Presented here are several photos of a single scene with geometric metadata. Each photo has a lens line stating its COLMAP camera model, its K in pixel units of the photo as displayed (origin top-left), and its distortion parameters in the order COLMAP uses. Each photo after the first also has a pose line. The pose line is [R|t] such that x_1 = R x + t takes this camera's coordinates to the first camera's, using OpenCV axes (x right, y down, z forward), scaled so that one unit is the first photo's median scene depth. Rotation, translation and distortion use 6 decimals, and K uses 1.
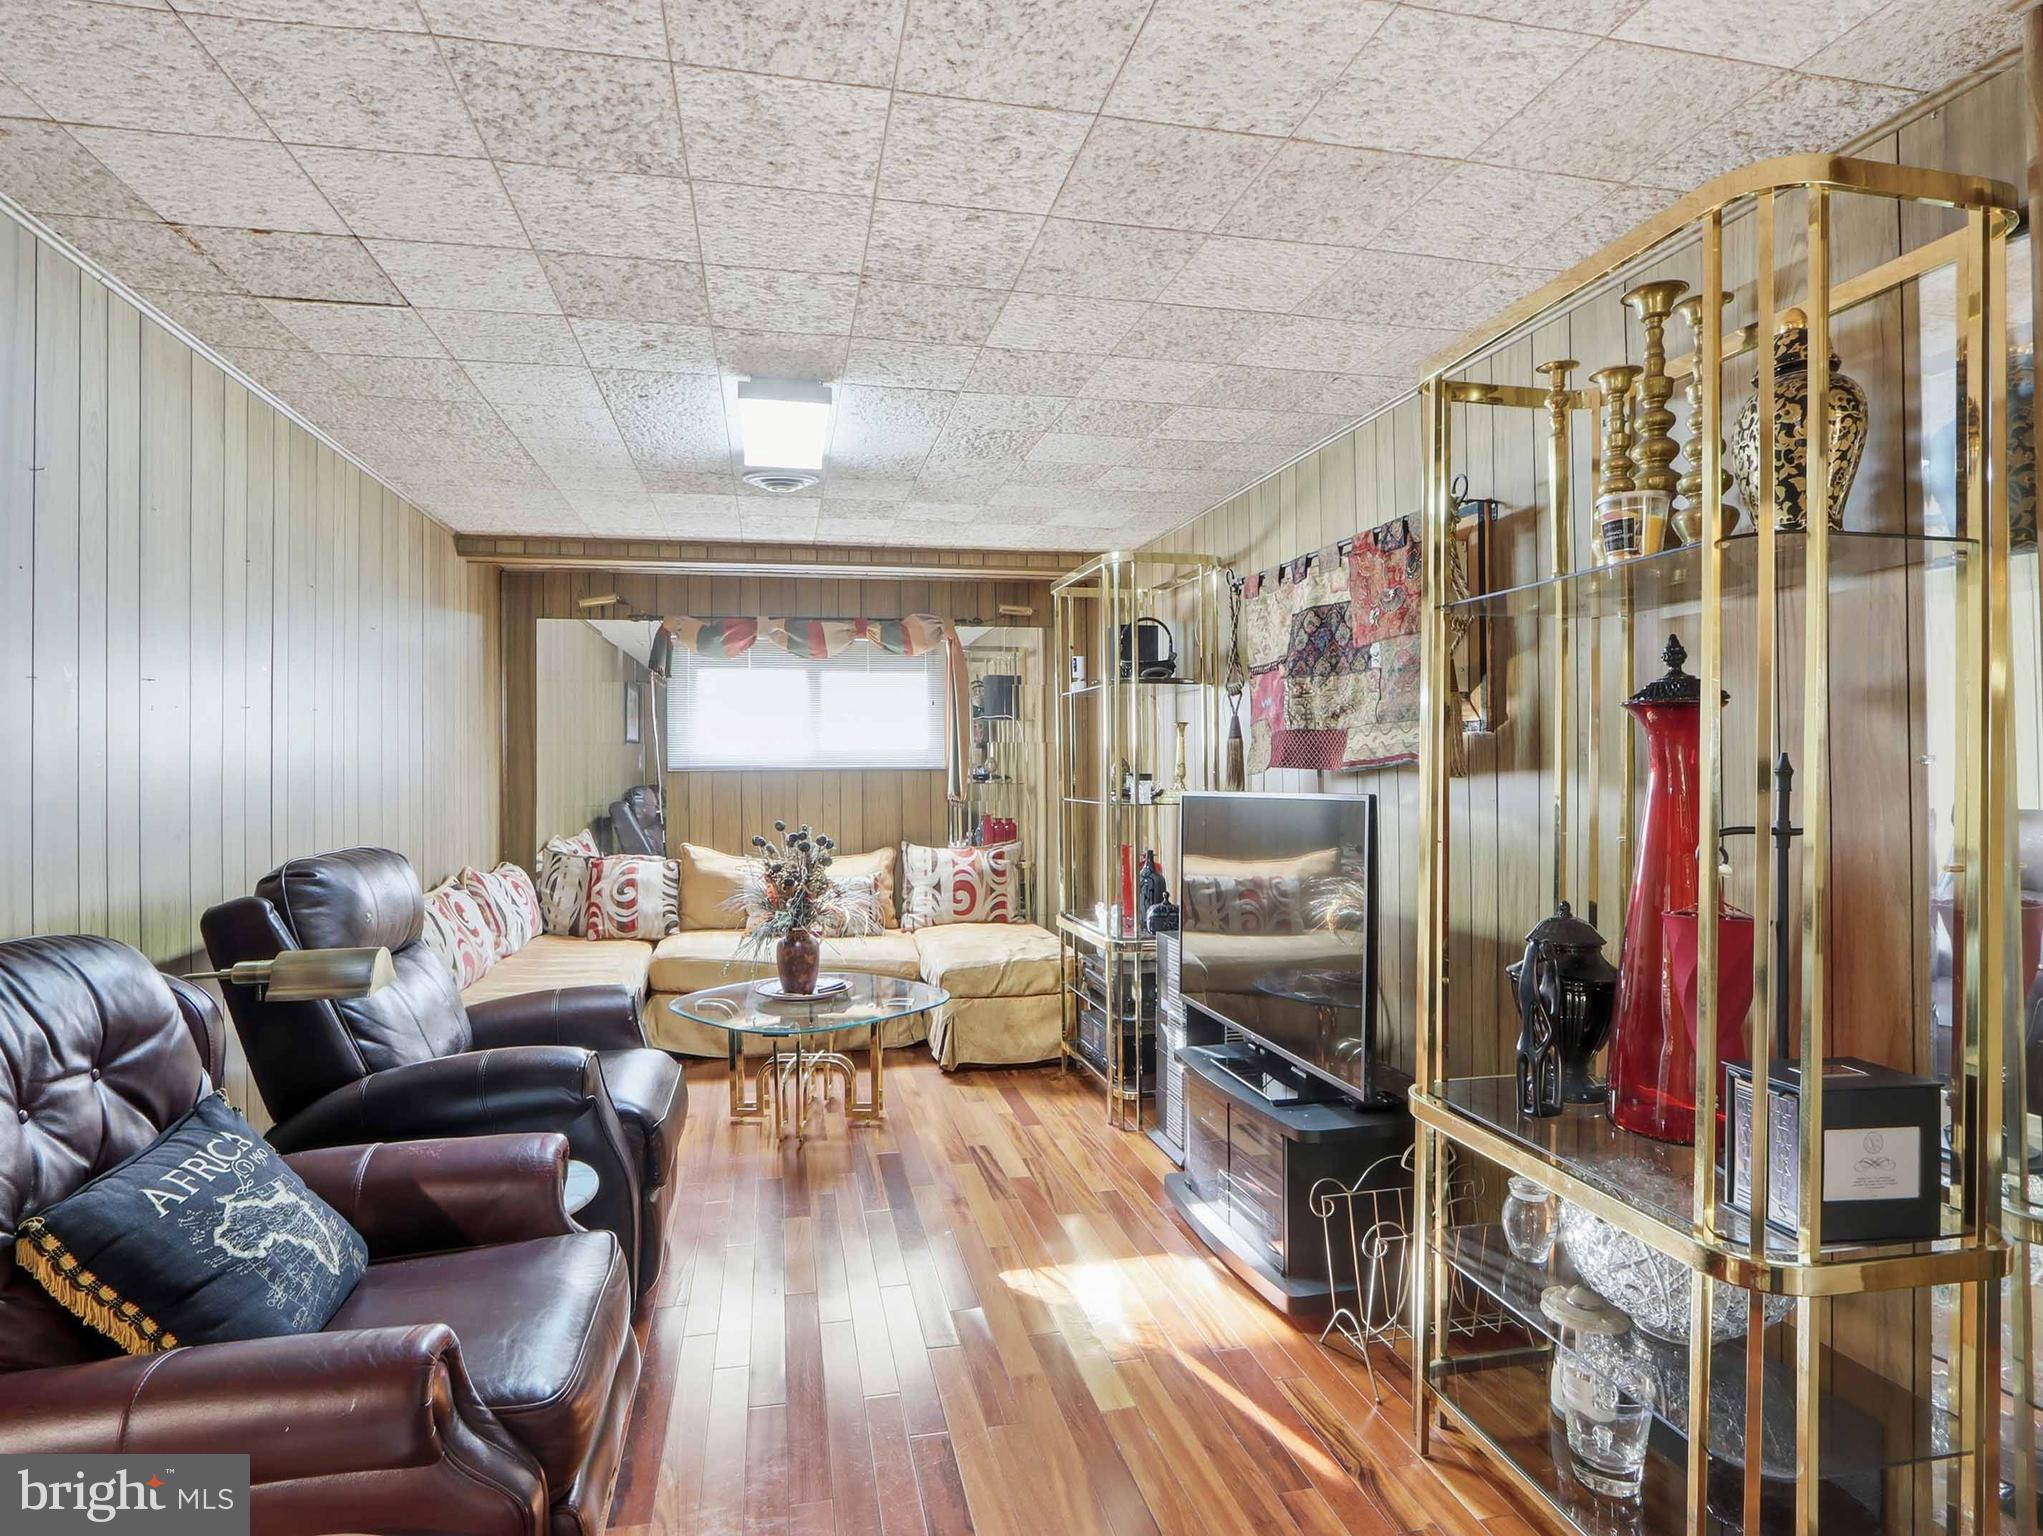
lens RADIAL K [[1080.1, 0, 1010.4], [0, 1080.1, 772.6], [0, 0, 1]] dist [-0.025322, 0.002719]
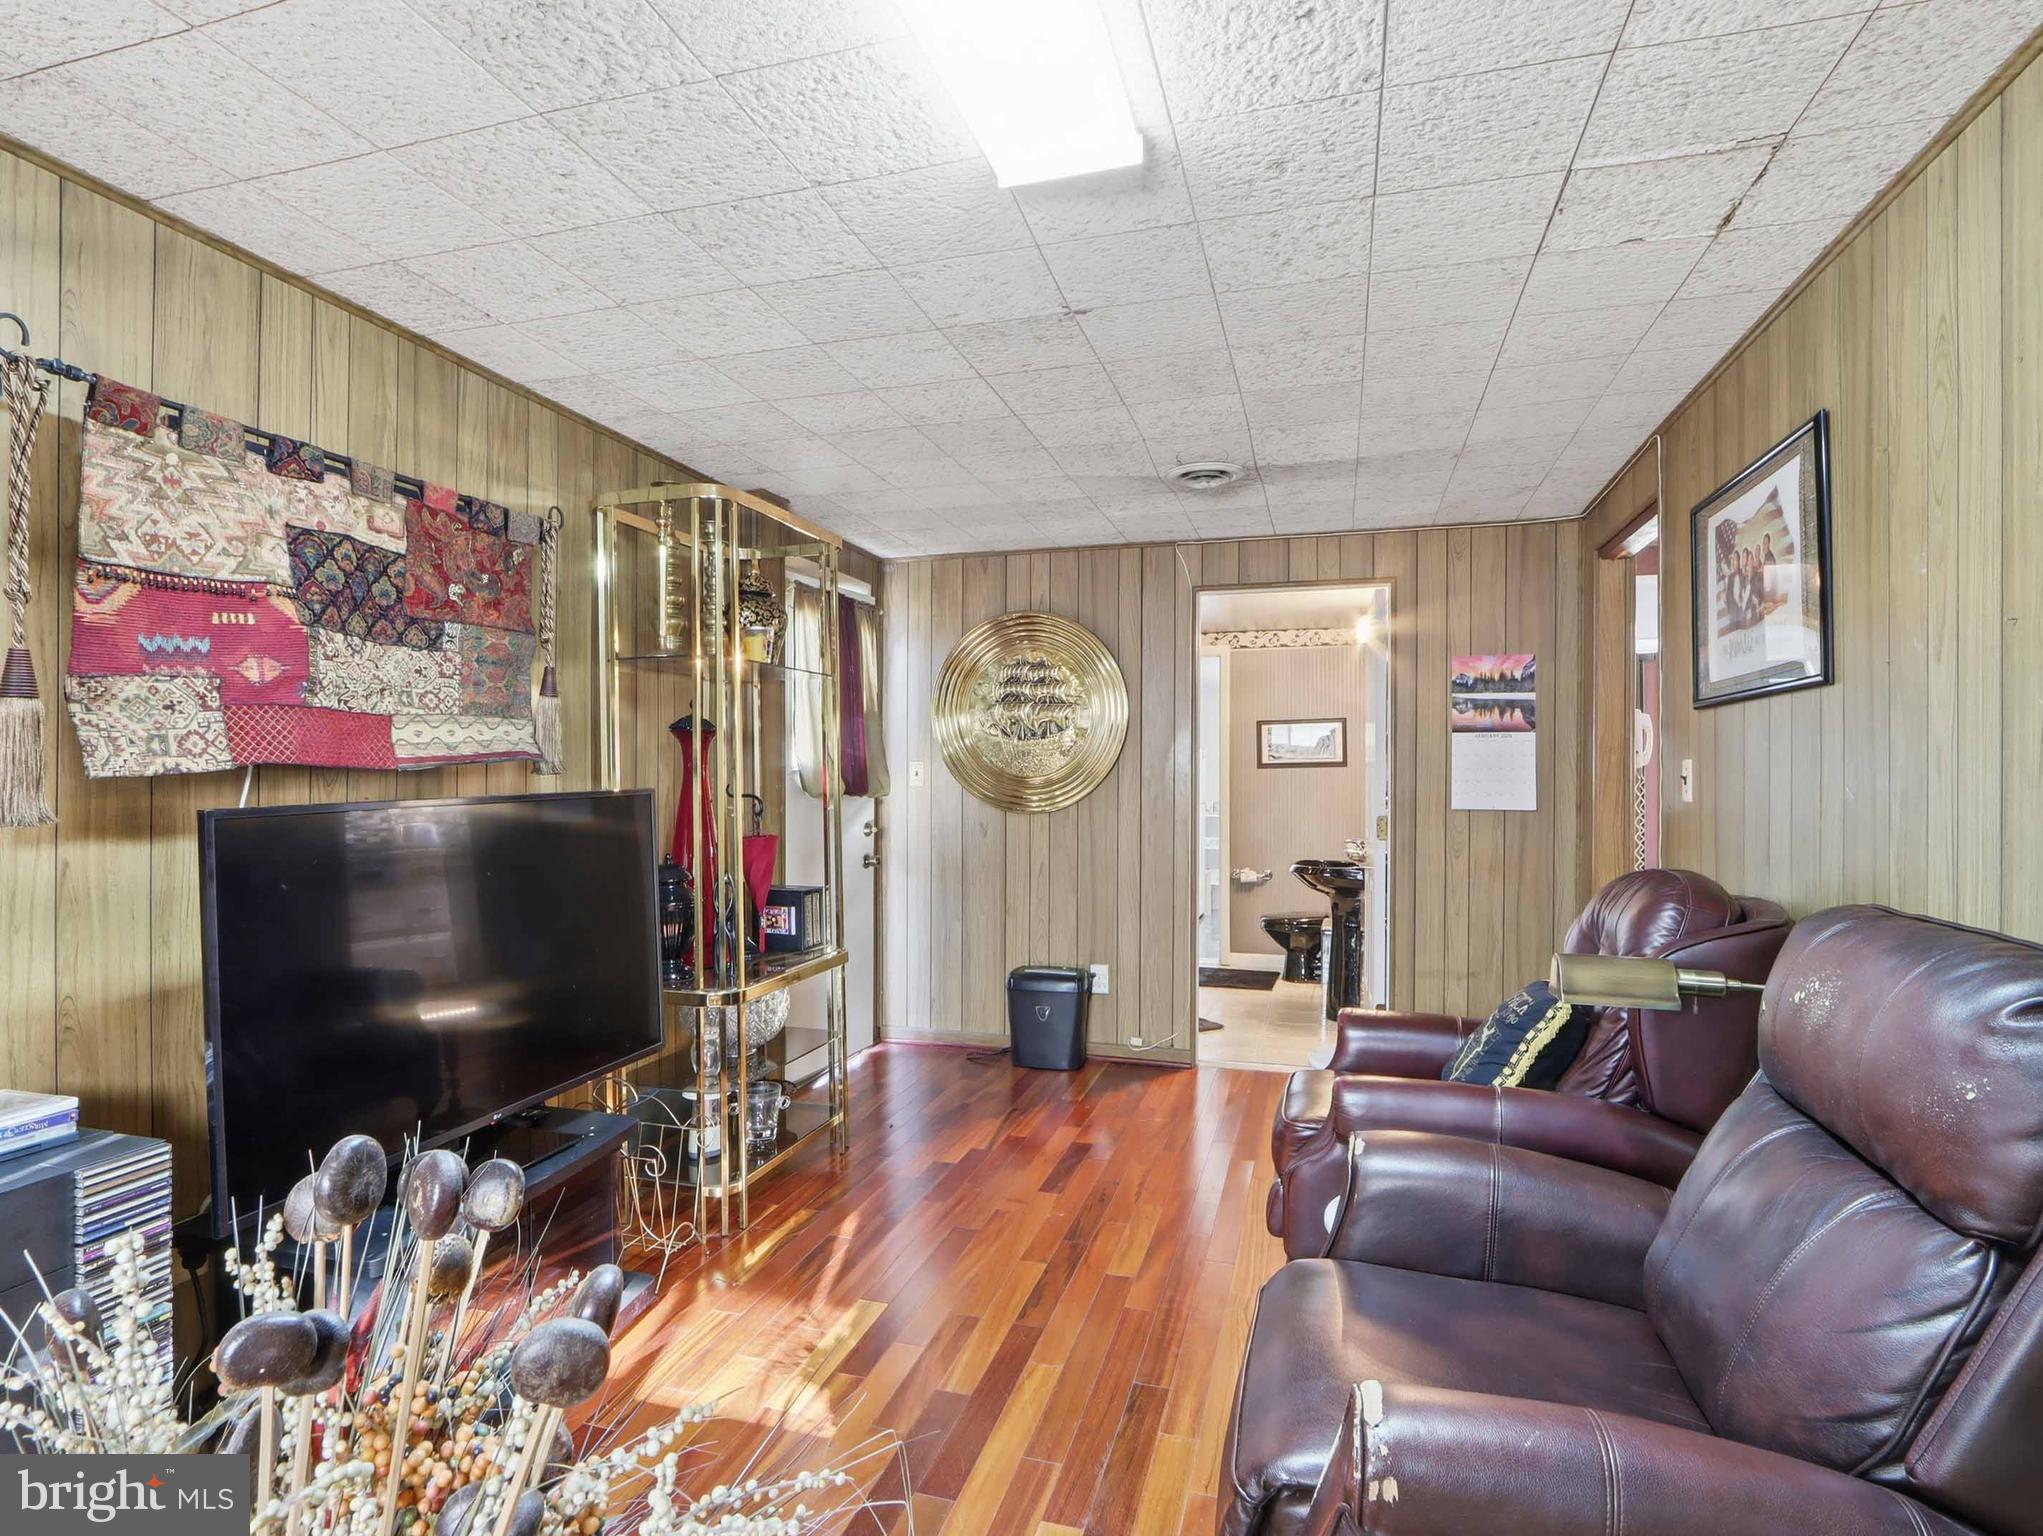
lens RADIAL K [[1080.1, 0, 1021.0], [0, 1080.1, 771.7], [0, 0, 1]] dist [-0.025322, 0.002719]
pose [[-0.882206, 0.008402, 0.470788, -0.631070], [0.010543, 0.999943, 0.001911, 0.002702], [-0.470745, 0.006649, -0.882244, 2.084468]]
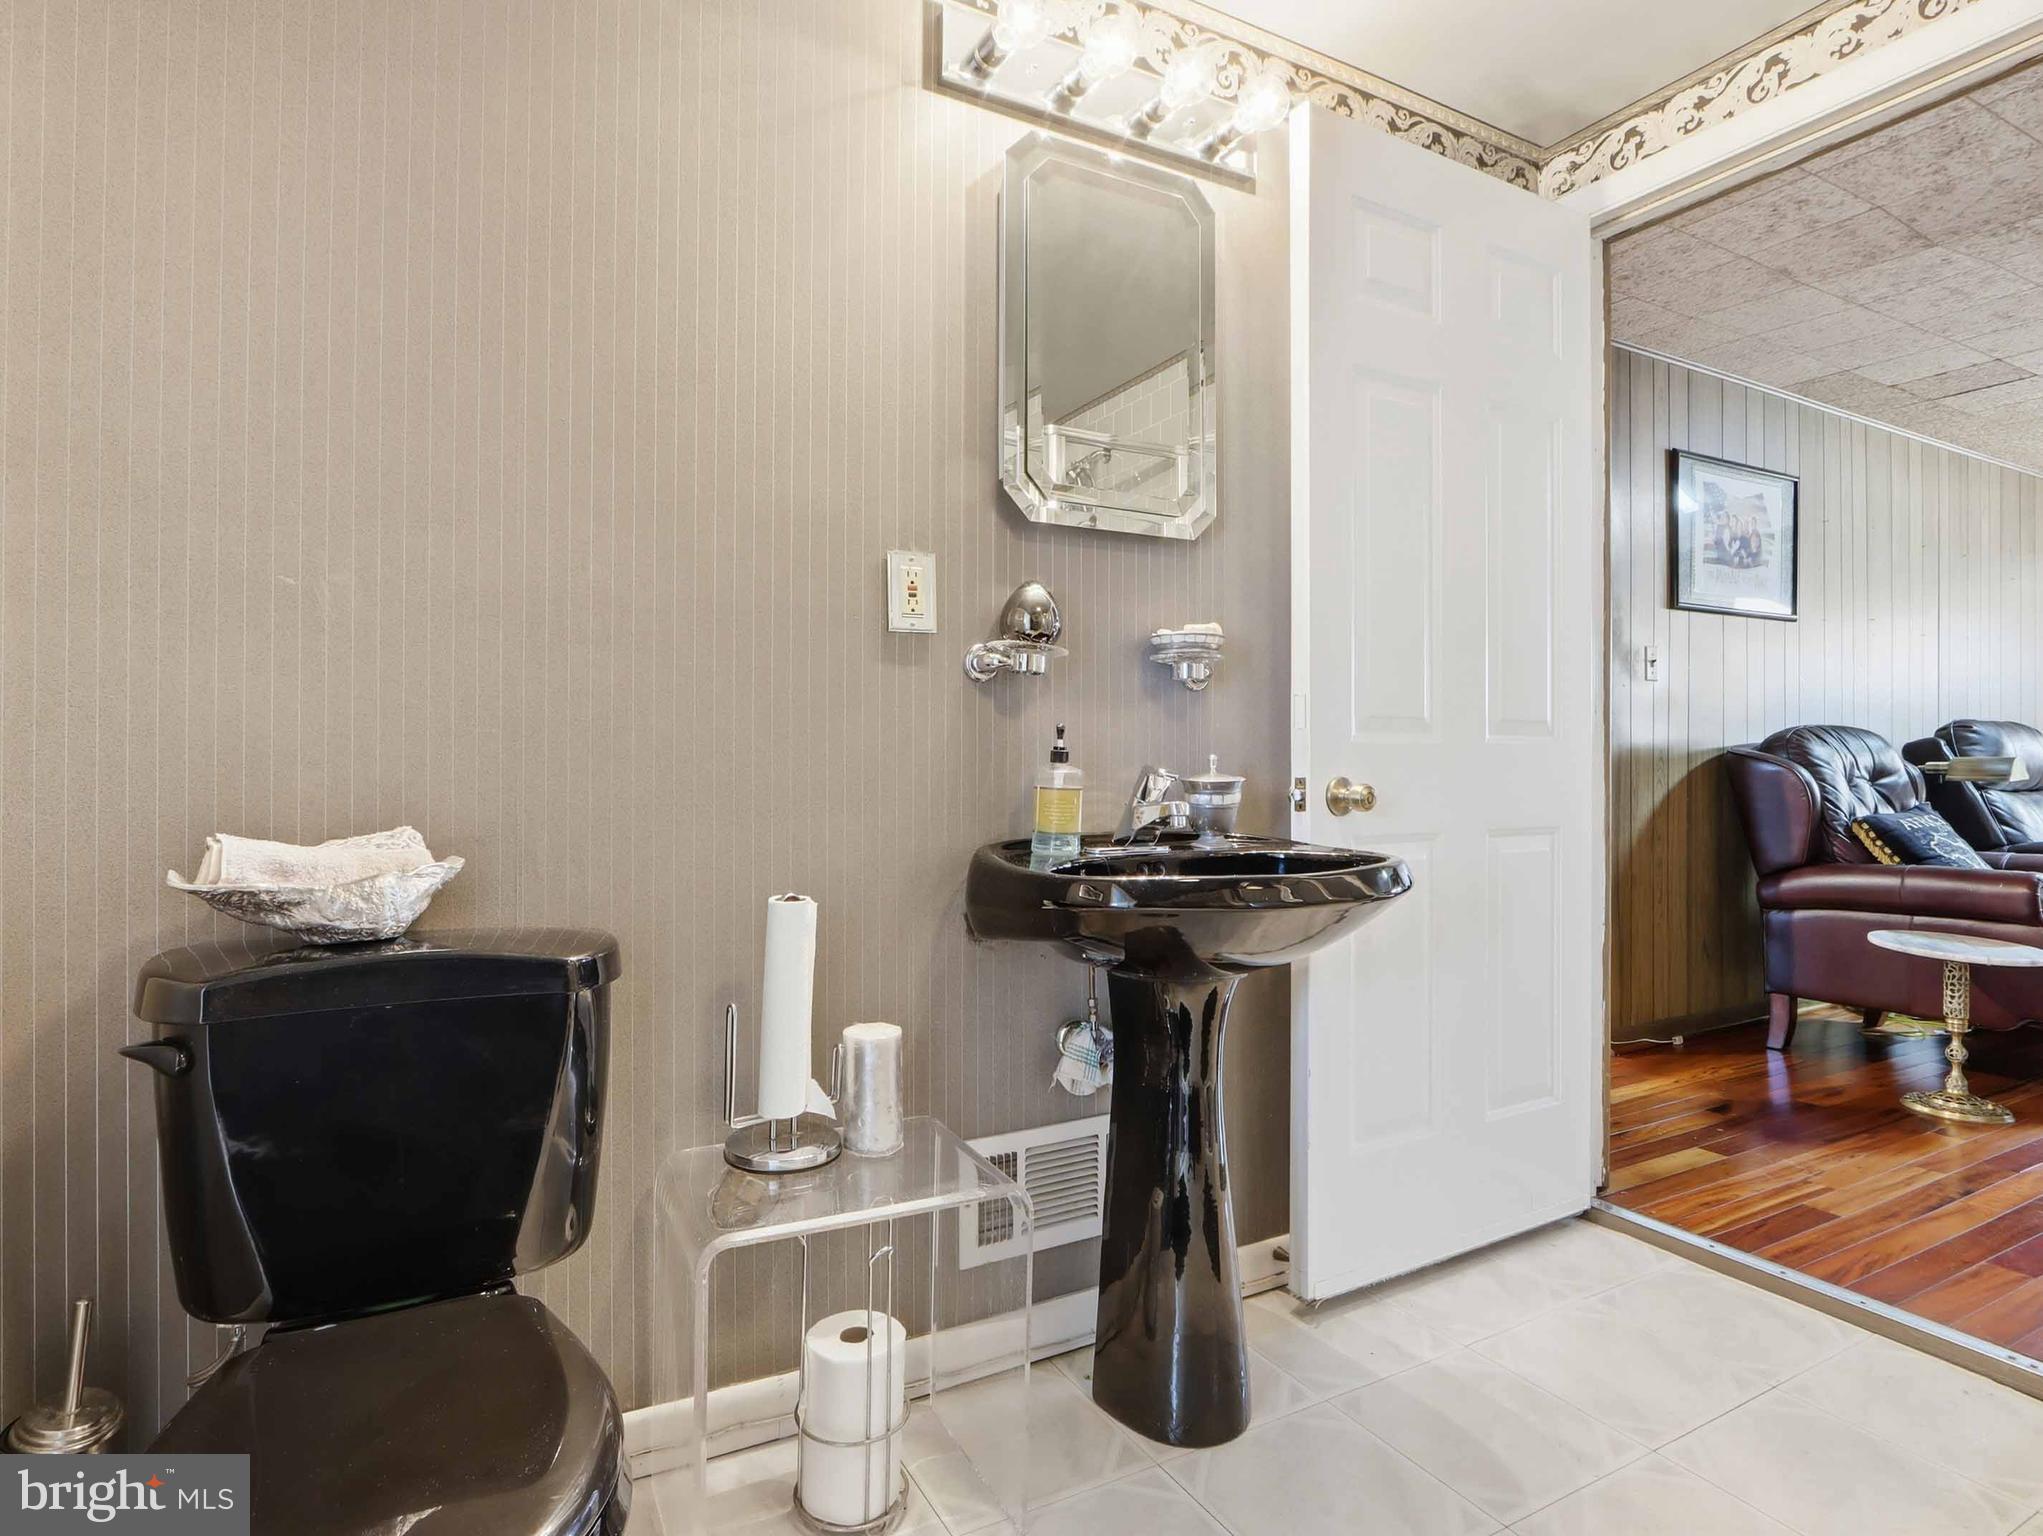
lens RADIAL K [[1080.1, 0, 1014.4], [0, 1080.1, 754.9], [0, 0, 1]] dist [-0.025322, 0.002719]
pose [[0.269621, 0.004782, -0.962955, 0.635745], [0.002041, 0.999983, 0.005537, 0.153726], [0.962964, -0.003458, 0.269607, -1.047456]]
